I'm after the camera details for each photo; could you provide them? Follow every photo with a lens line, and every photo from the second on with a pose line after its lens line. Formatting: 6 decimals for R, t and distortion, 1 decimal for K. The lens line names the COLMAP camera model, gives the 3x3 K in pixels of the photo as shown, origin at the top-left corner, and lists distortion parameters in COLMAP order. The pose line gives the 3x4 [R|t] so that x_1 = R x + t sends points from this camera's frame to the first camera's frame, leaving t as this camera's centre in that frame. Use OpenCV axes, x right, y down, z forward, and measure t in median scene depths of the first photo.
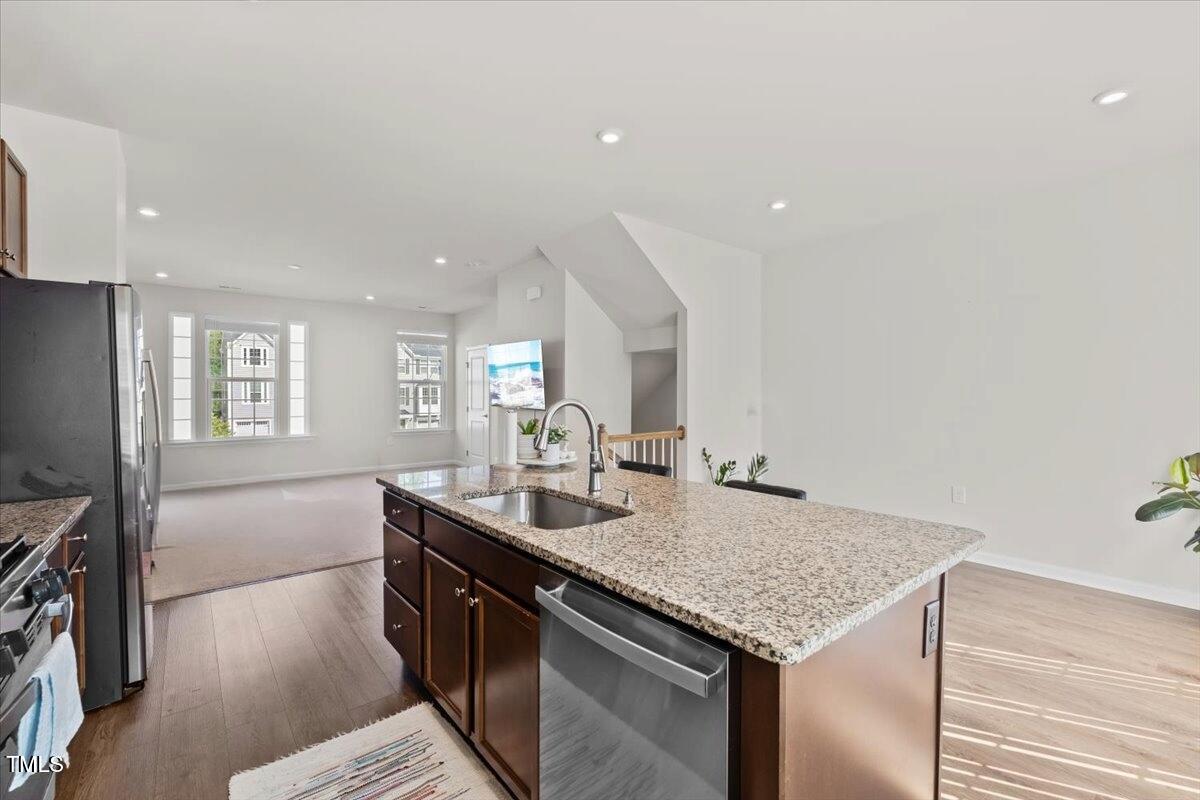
lens RADIAL K [[505.5, 0, 601.6], [0, 505.5, 405.4], [0, 0, 1]] dist [-0.002893, 0.000398]
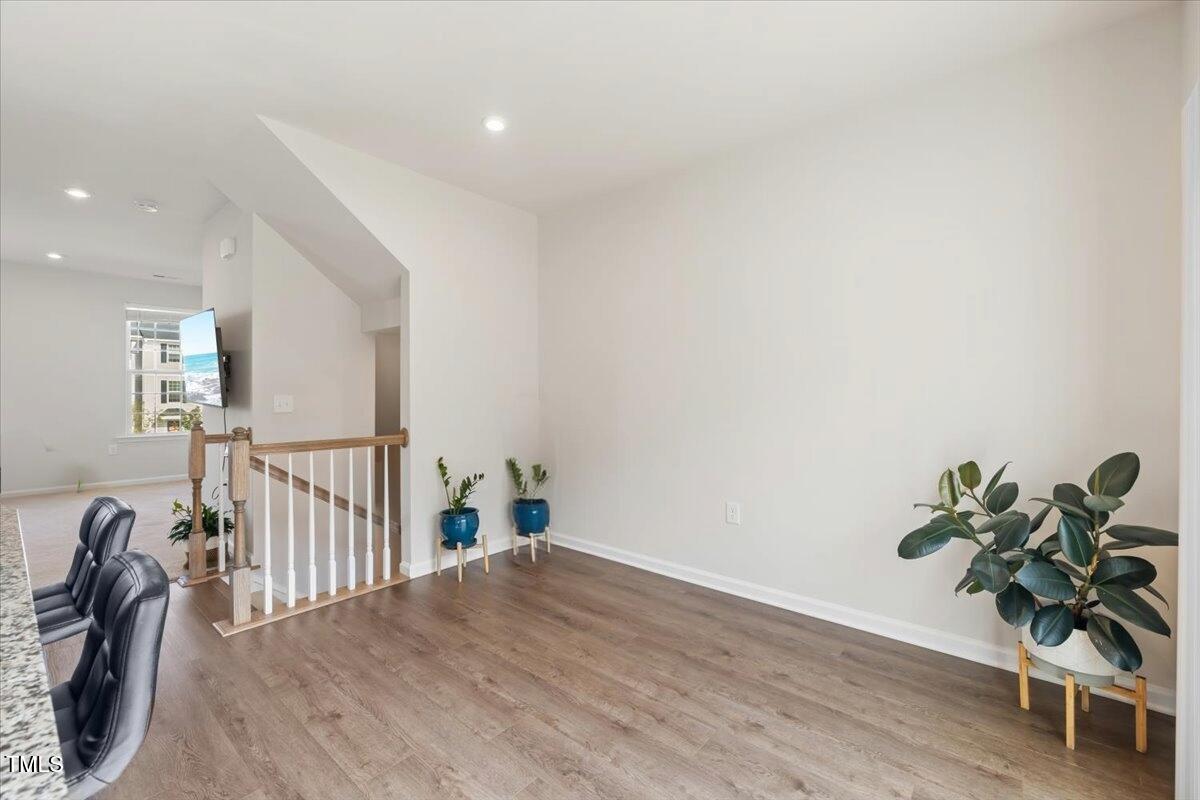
lens RADIAL K [[505.5, 0, 600.4], [0, 505.5, 397.1], [0, 0, 1]] dist [-0.002893, 0.000398]
pose [[0.984100, 0.005458, 0.177529, 0.302788], [-0.002244, 0.999830, -0.018301, 0.007440], [-0.177599, 0.017611, 0.983945, 0.213000]]
